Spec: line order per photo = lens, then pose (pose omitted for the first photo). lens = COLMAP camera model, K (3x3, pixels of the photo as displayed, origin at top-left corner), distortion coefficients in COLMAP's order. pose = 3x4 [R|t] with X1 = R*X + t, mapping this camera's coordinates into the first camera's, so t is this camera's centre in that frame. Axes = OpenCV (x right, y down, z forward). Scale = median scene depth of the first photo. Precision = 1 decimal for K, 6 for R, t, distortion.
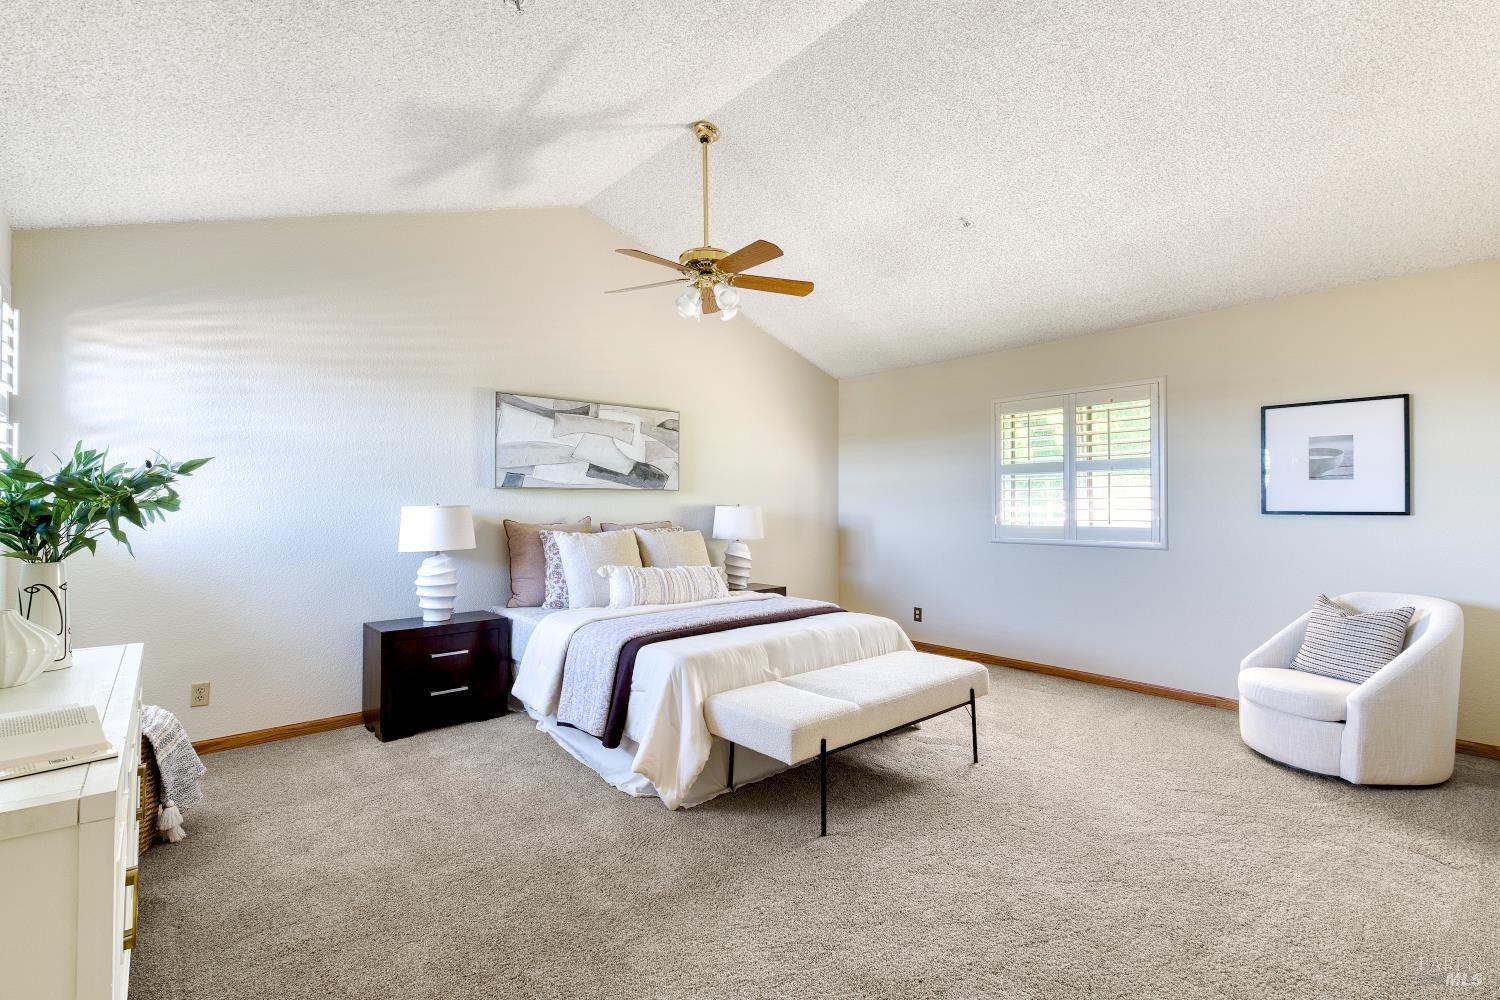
lens RADIAL K [[683.0, 0, 759.1], [0, 683.0, 498.1], [0, 0, 1]] dist [0.012275, -0.005195]
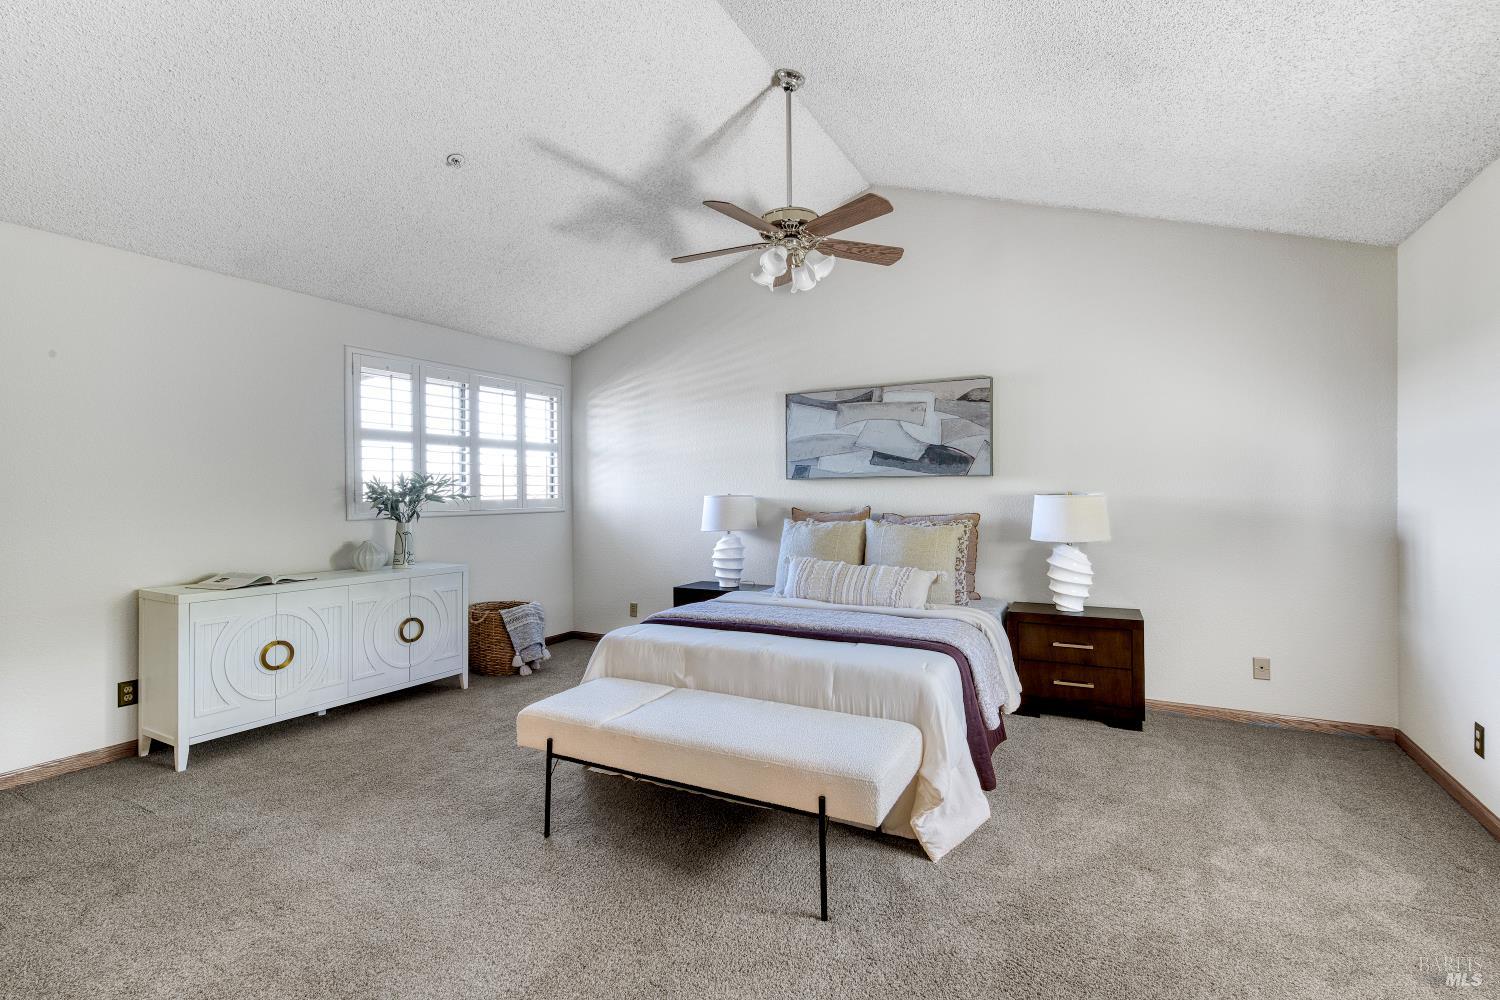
lens RADIAL K [[683.0, 0, 756.1], [0, 683.0, 498.2], [0, 0, 1]] dist [0.012275, -0.005195]
pose [[0.348660, 0.005178, -0.937235, 0.597183], [0.017967, 0.999764, 0.012207, 0.001337], [0.937077, -0.021095, 0.348485, 0.507754]]
